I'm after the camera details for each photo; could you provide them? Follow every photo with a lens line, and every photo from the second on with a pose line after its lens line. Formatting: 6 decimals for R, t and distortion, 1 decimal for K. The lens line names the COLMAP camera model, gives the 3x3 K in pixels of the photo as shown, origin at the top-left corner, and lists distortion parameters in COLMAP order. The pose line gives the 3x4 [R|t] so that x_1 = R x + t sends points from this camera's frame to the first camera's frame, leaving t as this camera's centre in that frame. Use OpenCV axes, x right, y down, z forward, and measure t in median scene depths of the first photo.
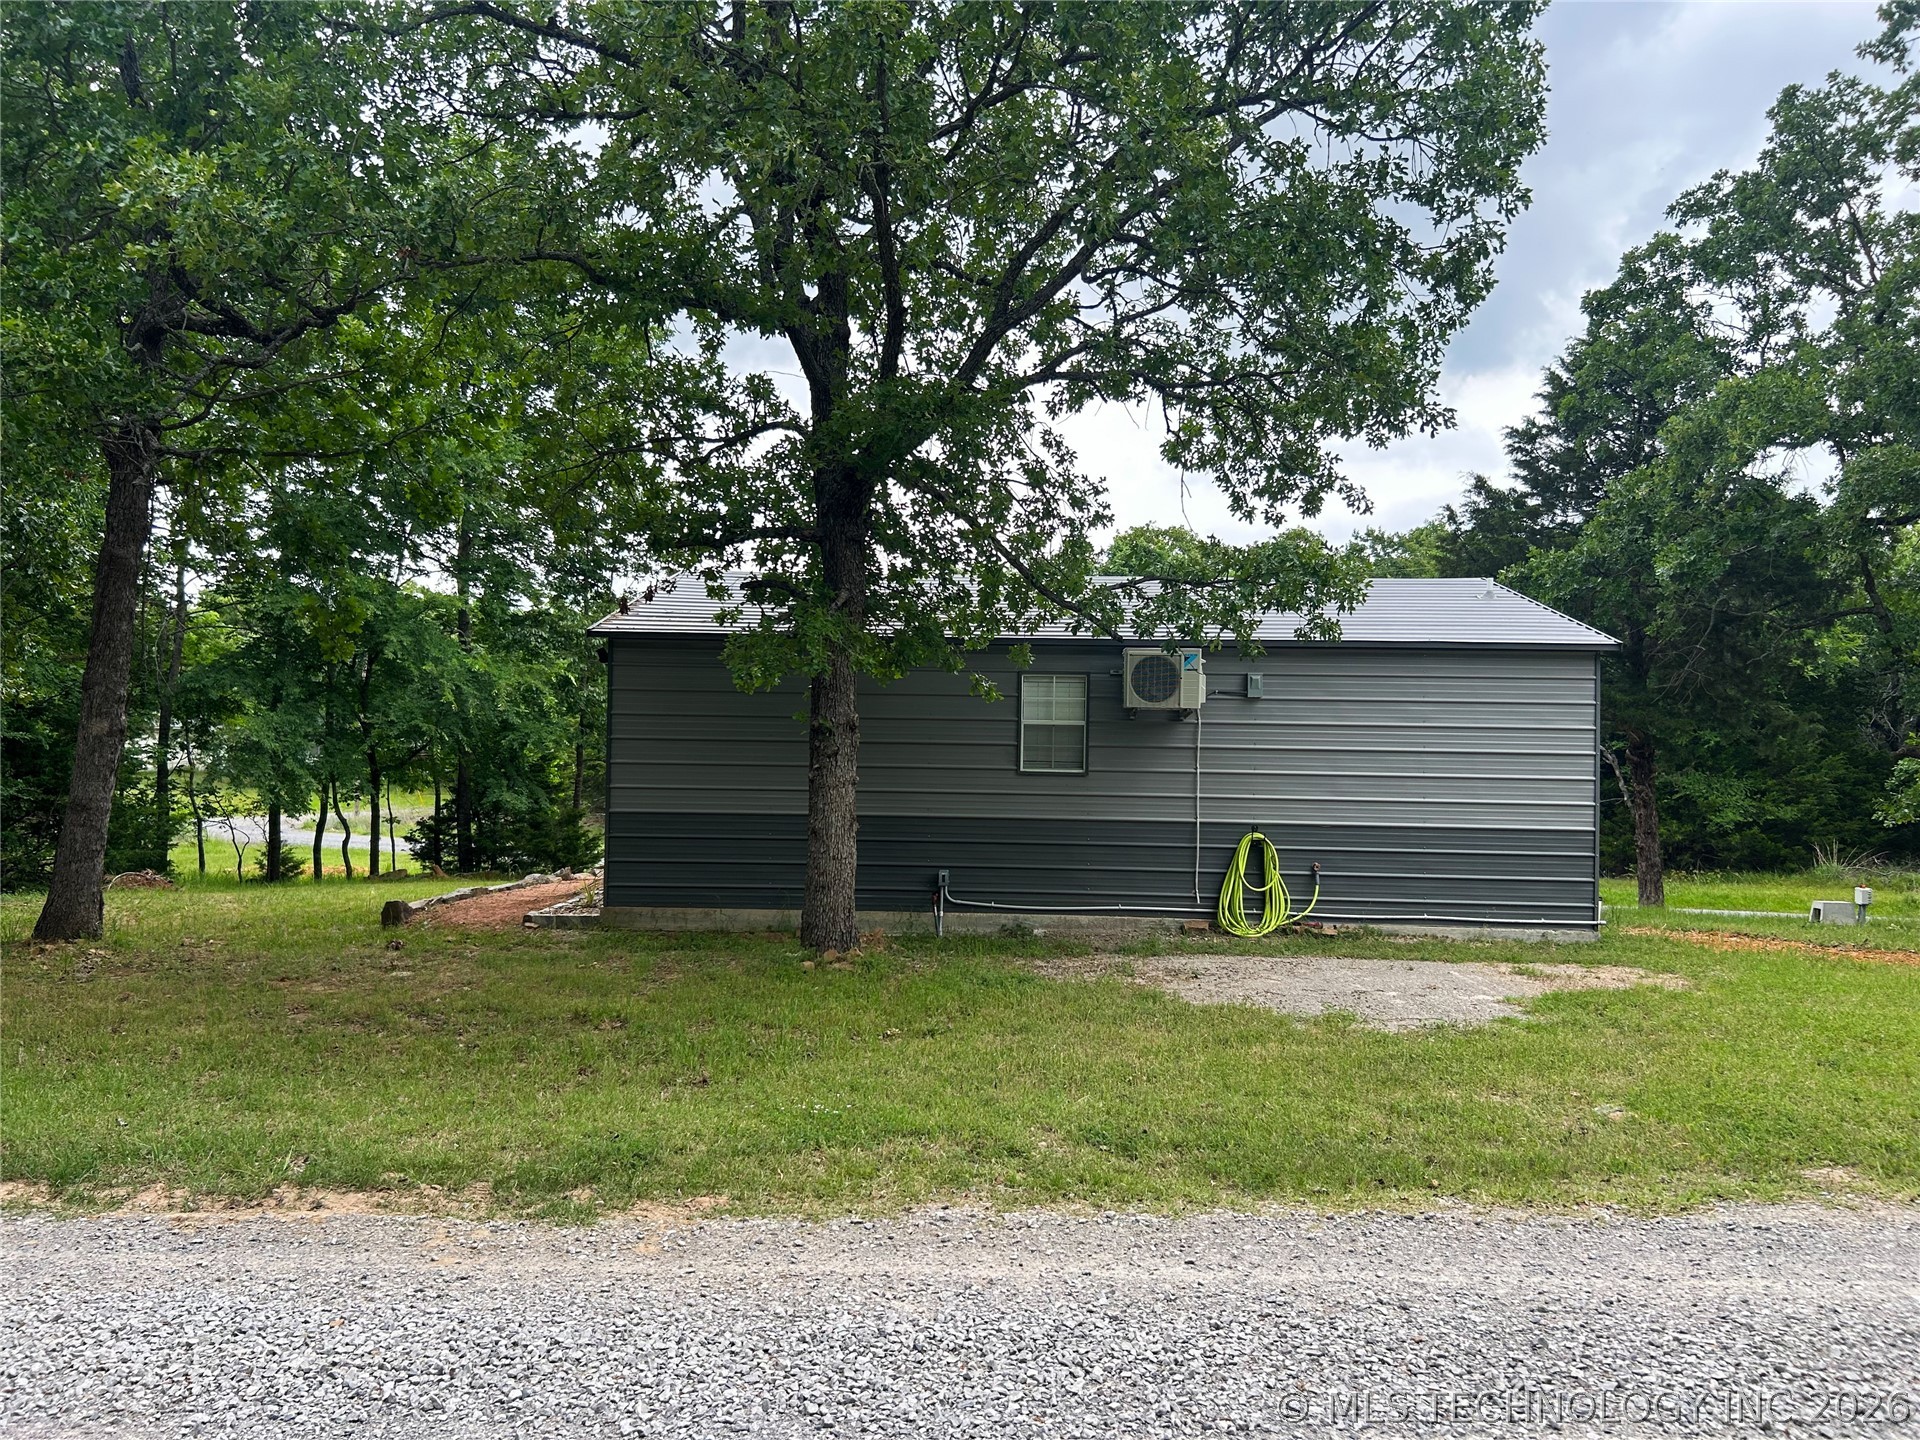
lens RADIAL K [[1460.5, 0, 969.0], [0, 1460.5, 729.0], [0, 0, 1]] dist [0.136803, -0.199709]
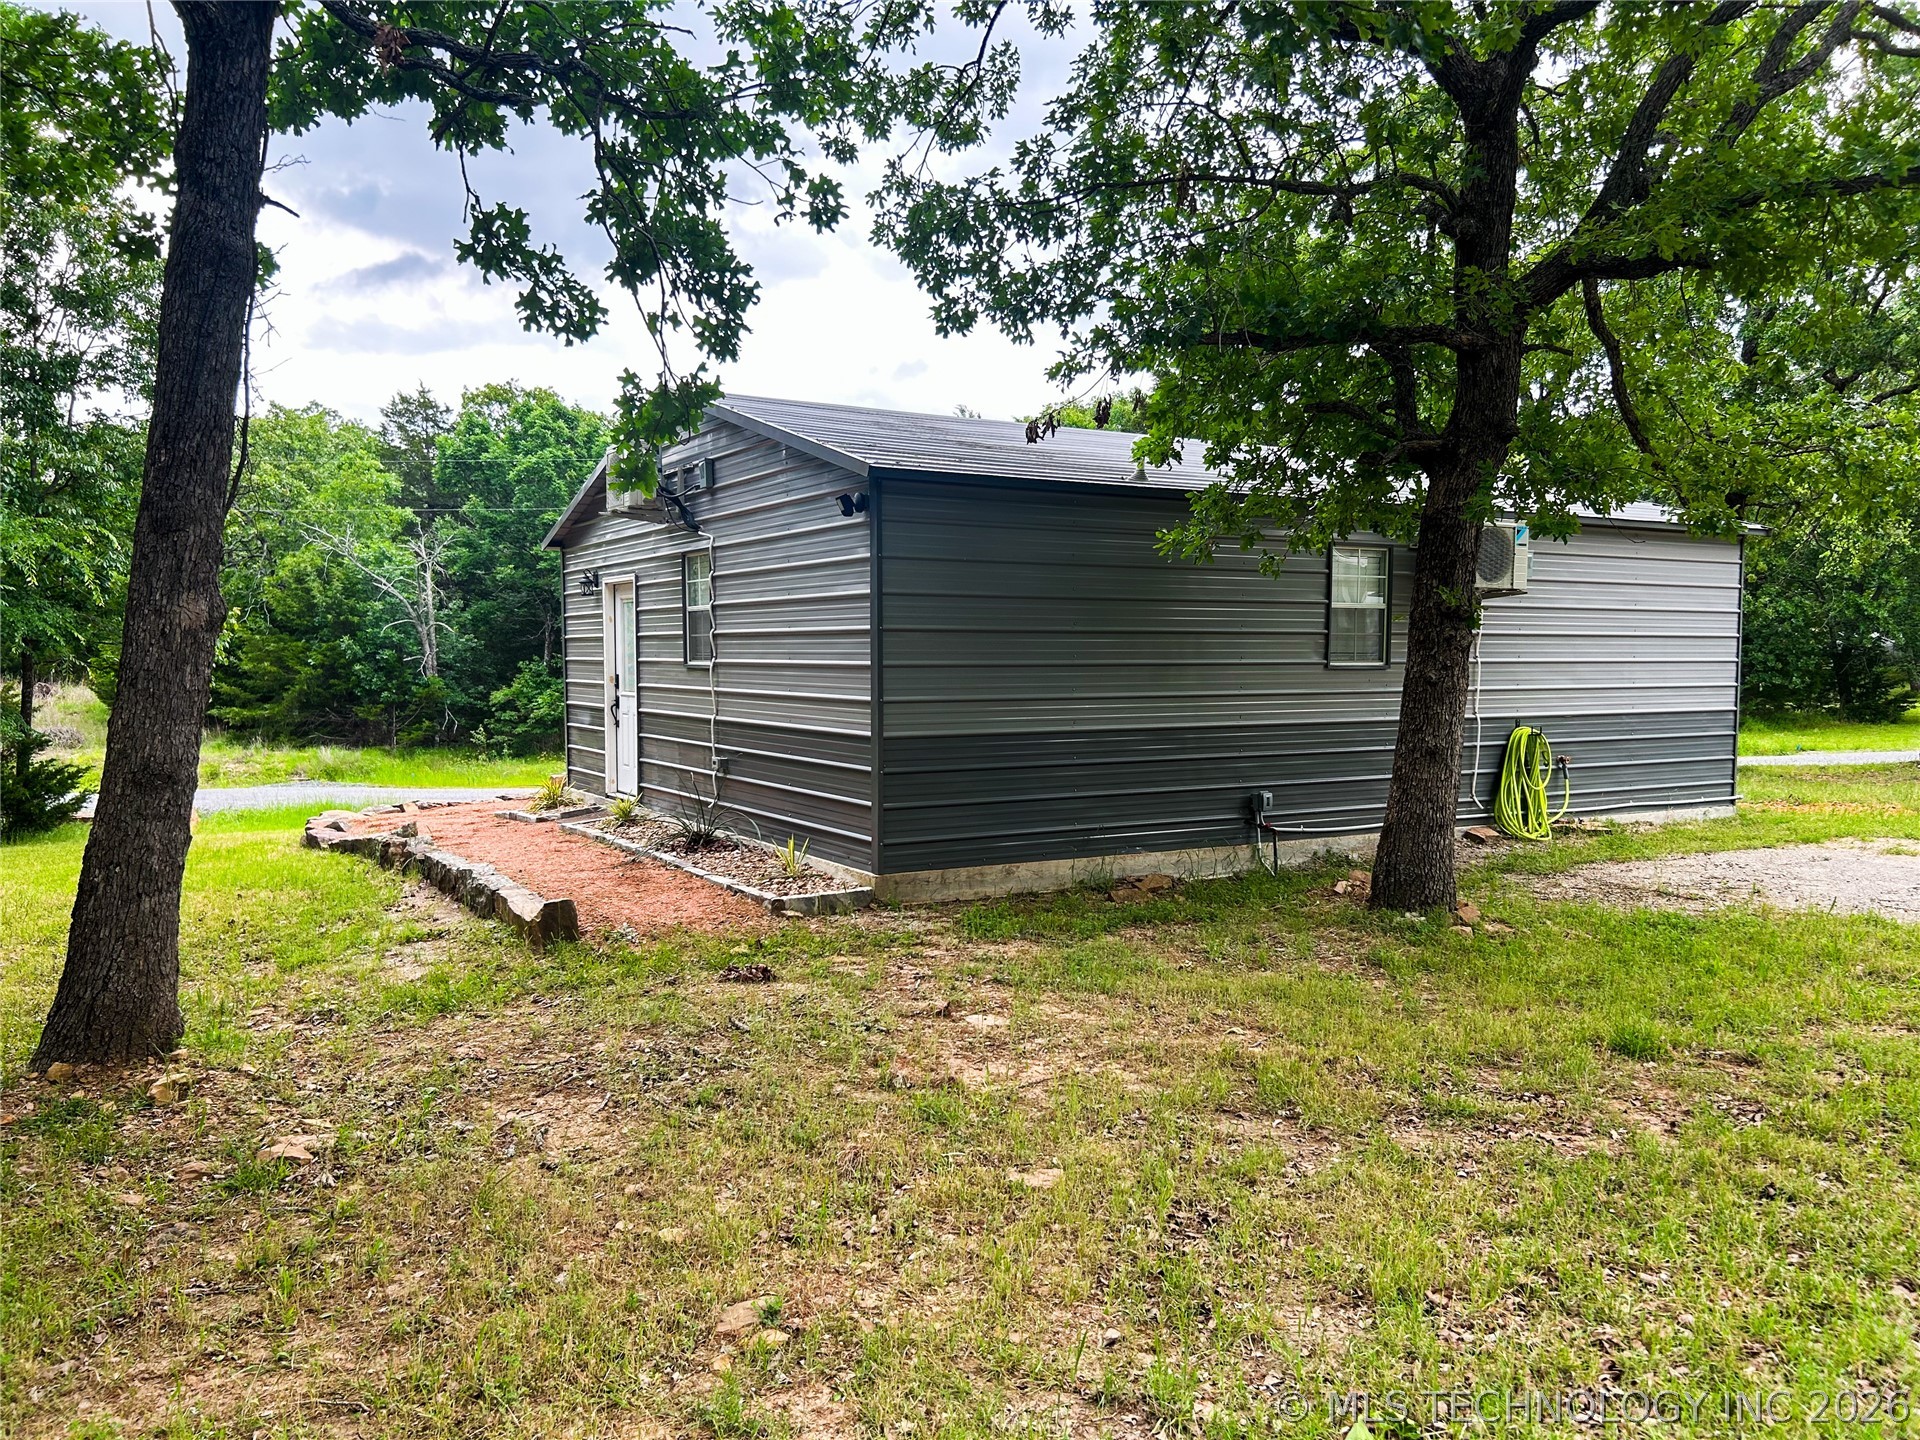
lens RADIAL K [[1460.5, 0, 969.0], [0, 1460.5, 729.0], [0, 0, 1]] dist [0.136803, -0.199709]
pose [[0.843258, -0.044416, 0.535670, -0.580167], [0.003643, 0.997030, 0.076934, 0.000271], [-0.537496, -0.062924, 0.840915, 0.411622]]
